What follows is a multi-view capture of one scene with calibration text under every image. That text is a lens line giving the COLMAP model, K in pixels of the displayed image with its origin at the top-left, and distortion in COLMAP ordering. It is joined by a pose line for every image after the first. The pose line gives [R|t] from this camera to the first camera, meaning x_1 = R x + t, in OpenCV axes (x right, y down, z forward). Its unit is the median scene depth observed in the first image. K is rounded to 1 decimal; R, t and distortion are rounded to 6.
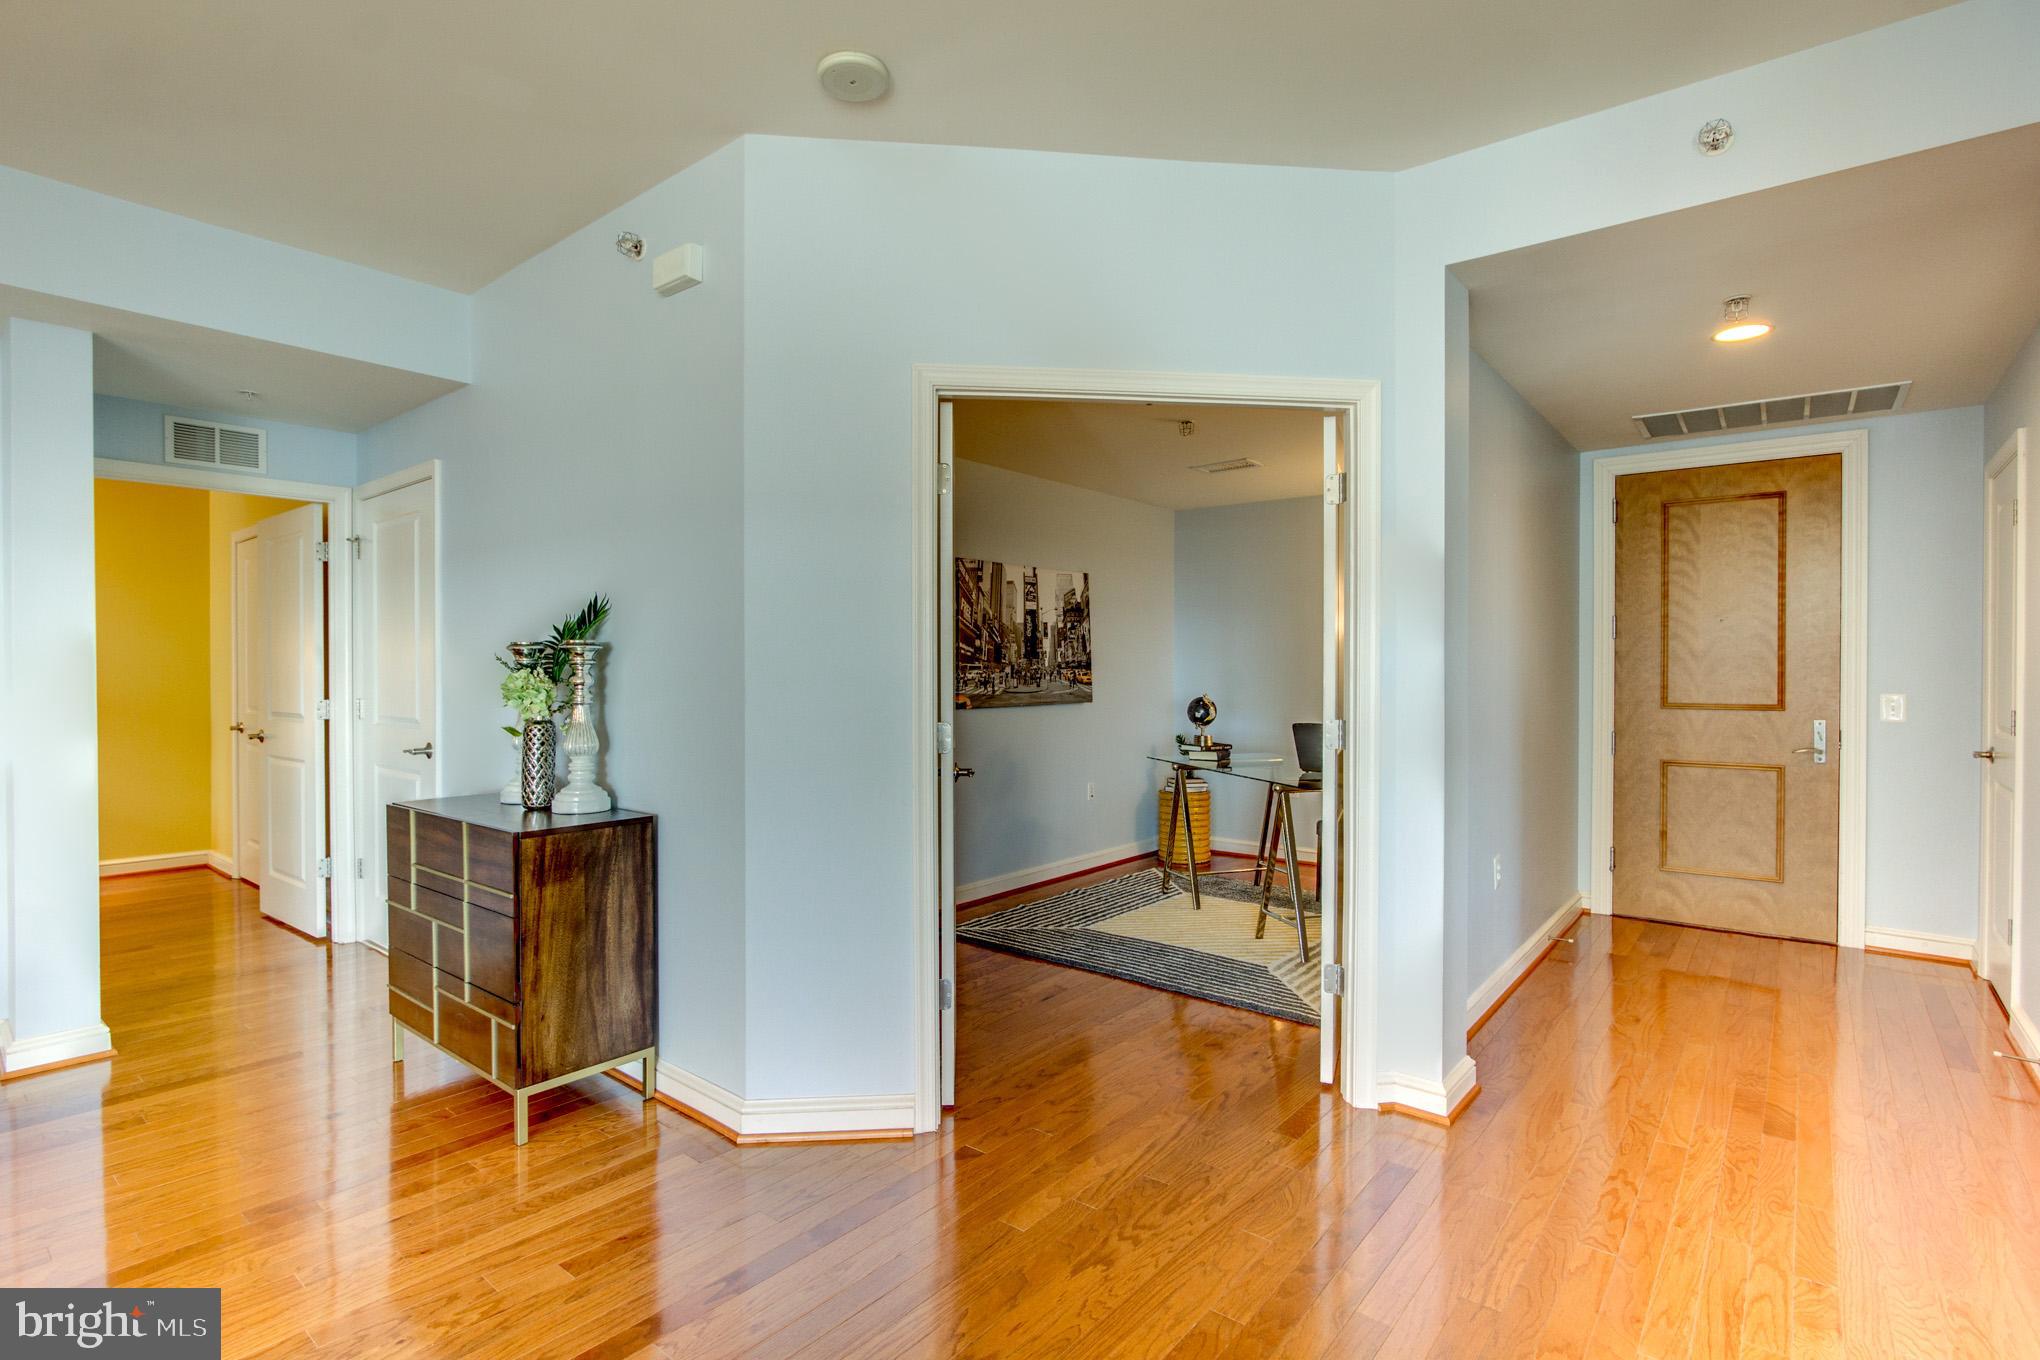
lens RADIAL K [[967.7, 0, 1042.8], [0, 967.7, 677.1], [0, 0, 1]] dist [-0.017706, 0.003307]
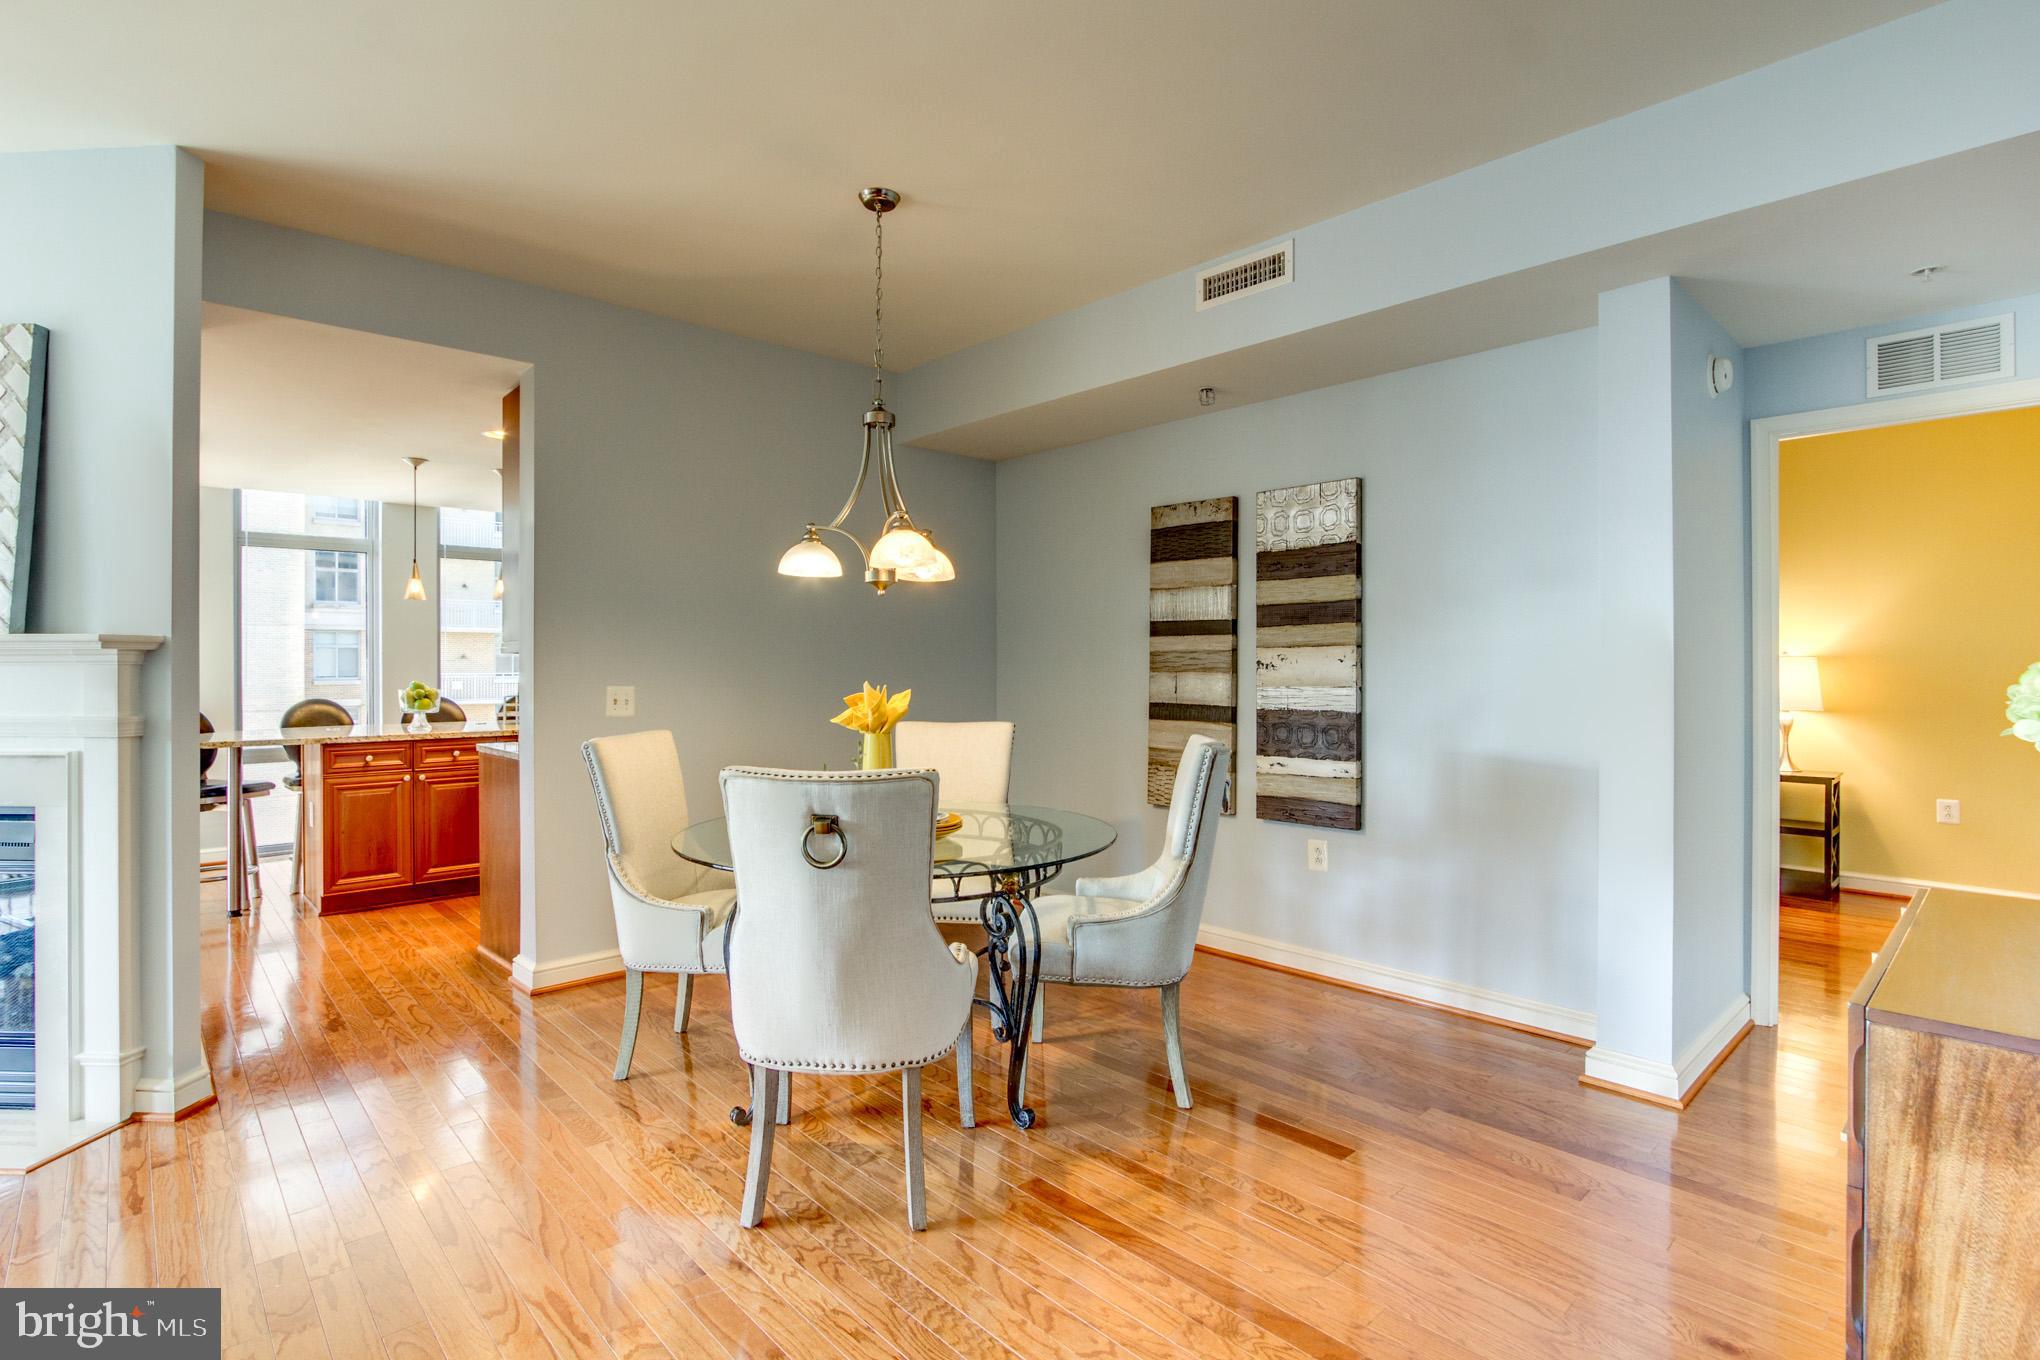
lens RADIAL K [[967.7, 0, 1012.2], [0, 967.7, 663.8], [0, 0, 1]] dist [-0.017706, 0.003307]
pose [[-0.161474, -0.001308, -0.986876, -0.022929], [-0.005219, 0.999986, -0.000471, 0.000058], [0.986863, 0.005074, -0.161478, 0.521982]]
